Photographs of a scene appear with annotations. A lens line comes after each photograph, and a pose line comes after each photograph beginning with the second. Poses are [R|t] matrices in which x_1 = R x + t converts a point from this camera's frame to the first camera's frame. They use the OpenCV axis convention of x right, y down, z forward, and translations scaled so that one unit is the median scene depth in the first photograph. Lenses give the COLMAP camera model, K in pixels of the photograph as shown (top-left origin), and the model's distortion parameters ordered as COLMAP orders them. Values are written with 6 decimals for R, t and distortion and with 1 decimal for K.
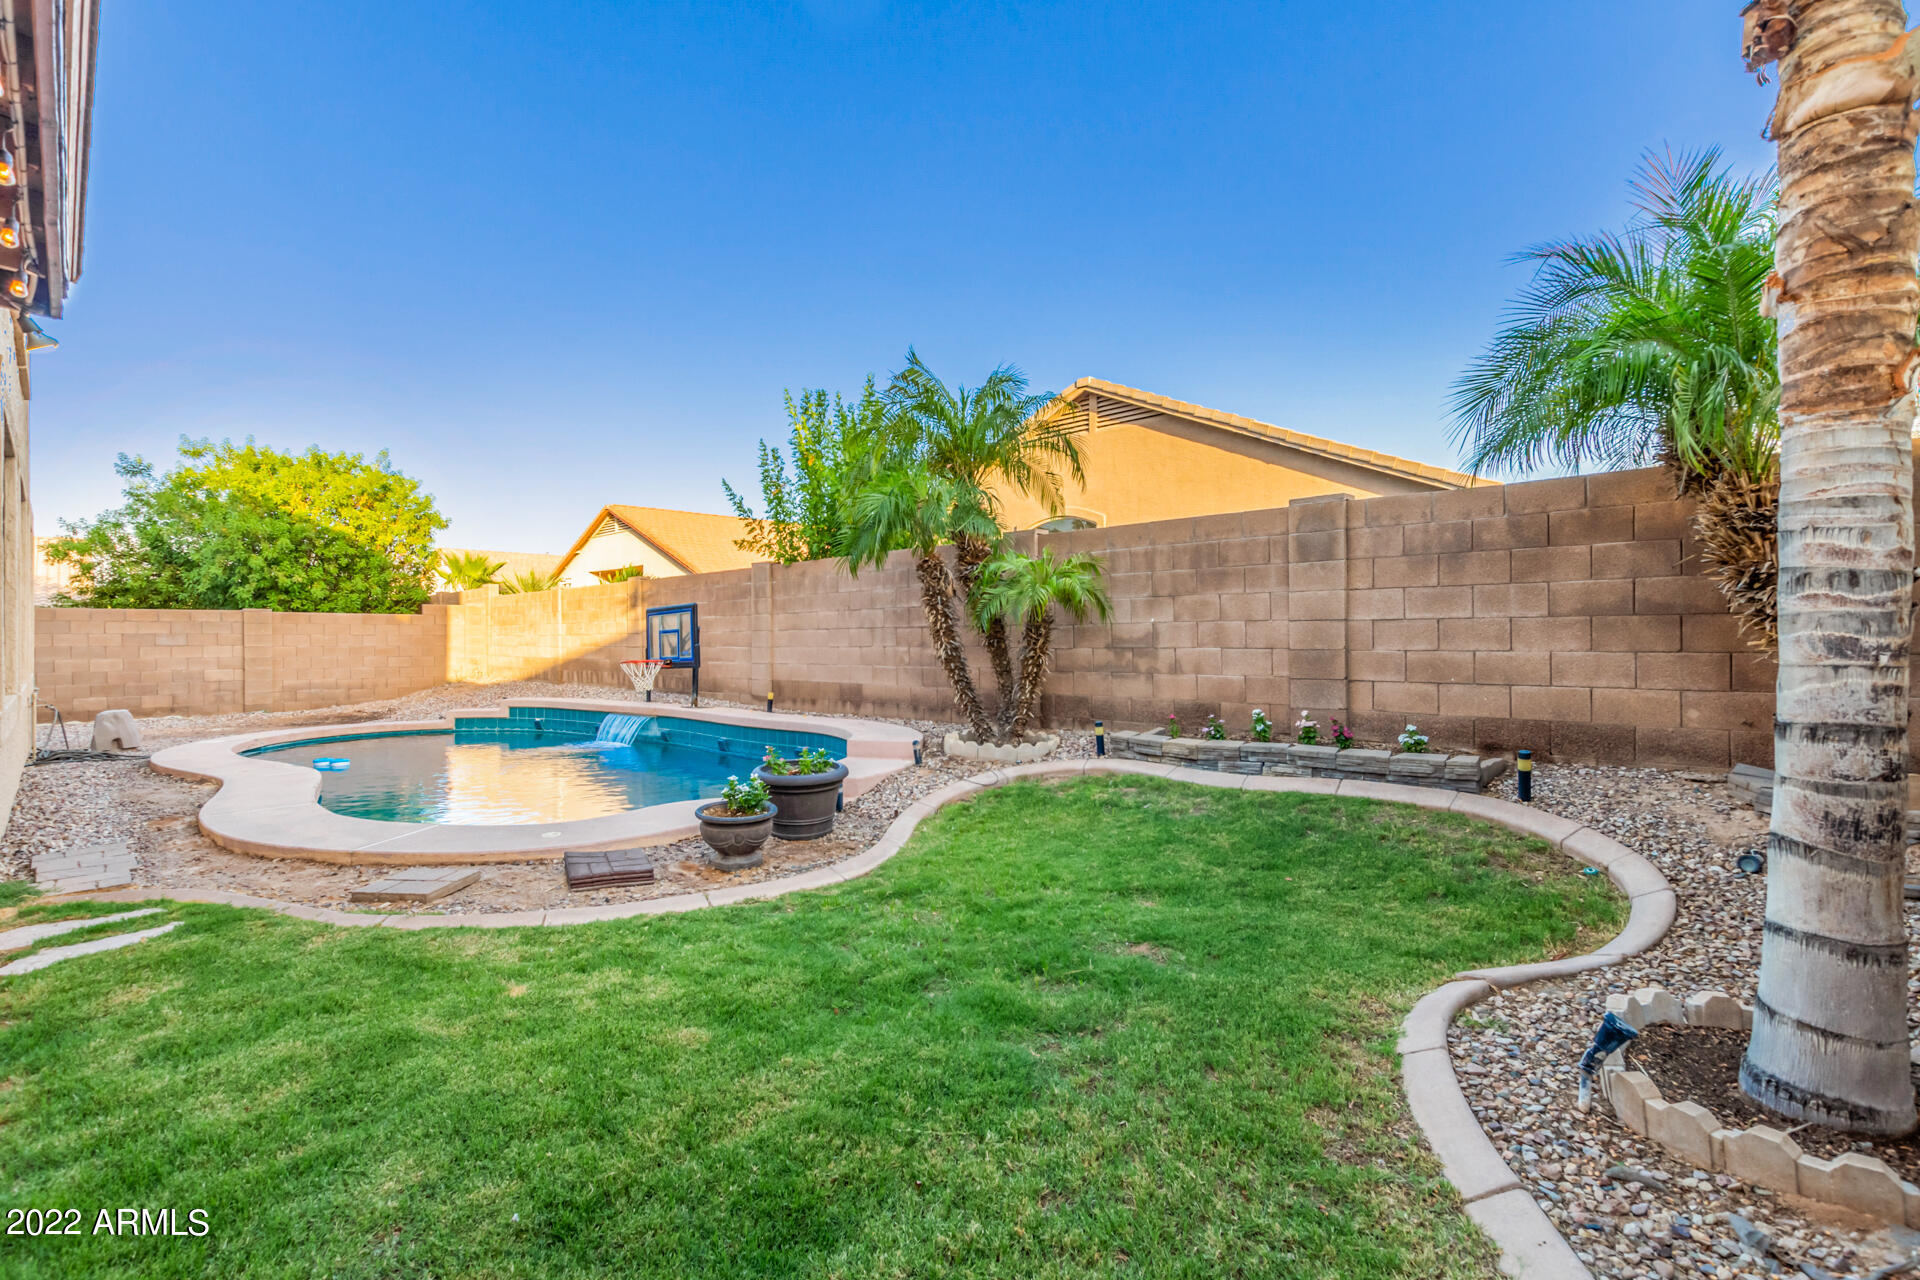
lens RADIAL K [[910.8, 0, 960.0], [0, 910.8, 640.0], [0, 0, 1]] dist [0.000186, 0.000097]
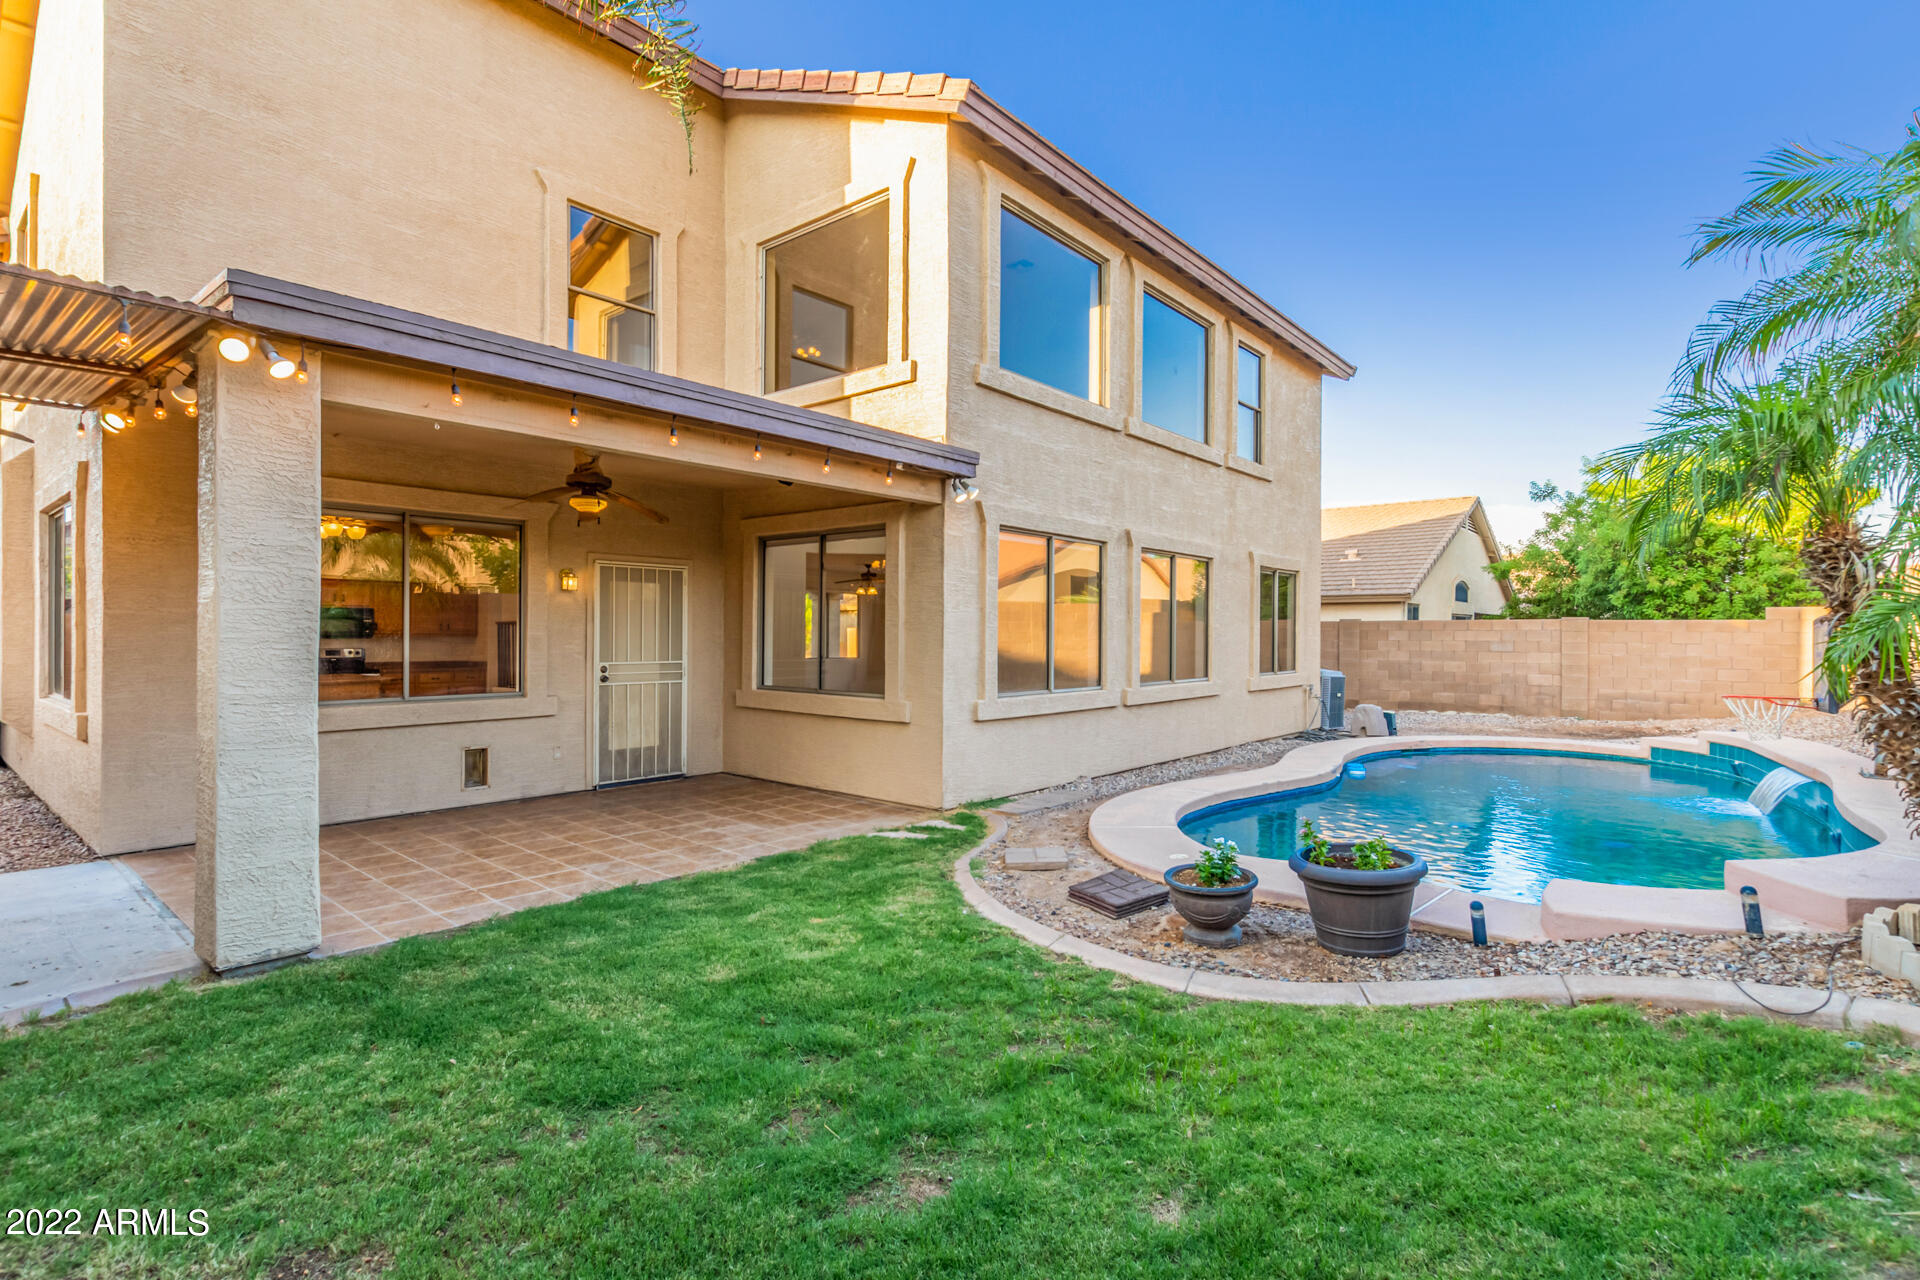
lens RADIAL K [[910.8, 0, 960.0], [0, 910.8, 640.0], [0, 0, 1]] dist [0.000186, 0.000097]
pose [[0.090118, 0.013341, -0.995842, 0.501999], [-0.007584, 0.999890, 0.012709, -0.043606], [0.995902, 0.006407, 0.090209, 0.556980]]
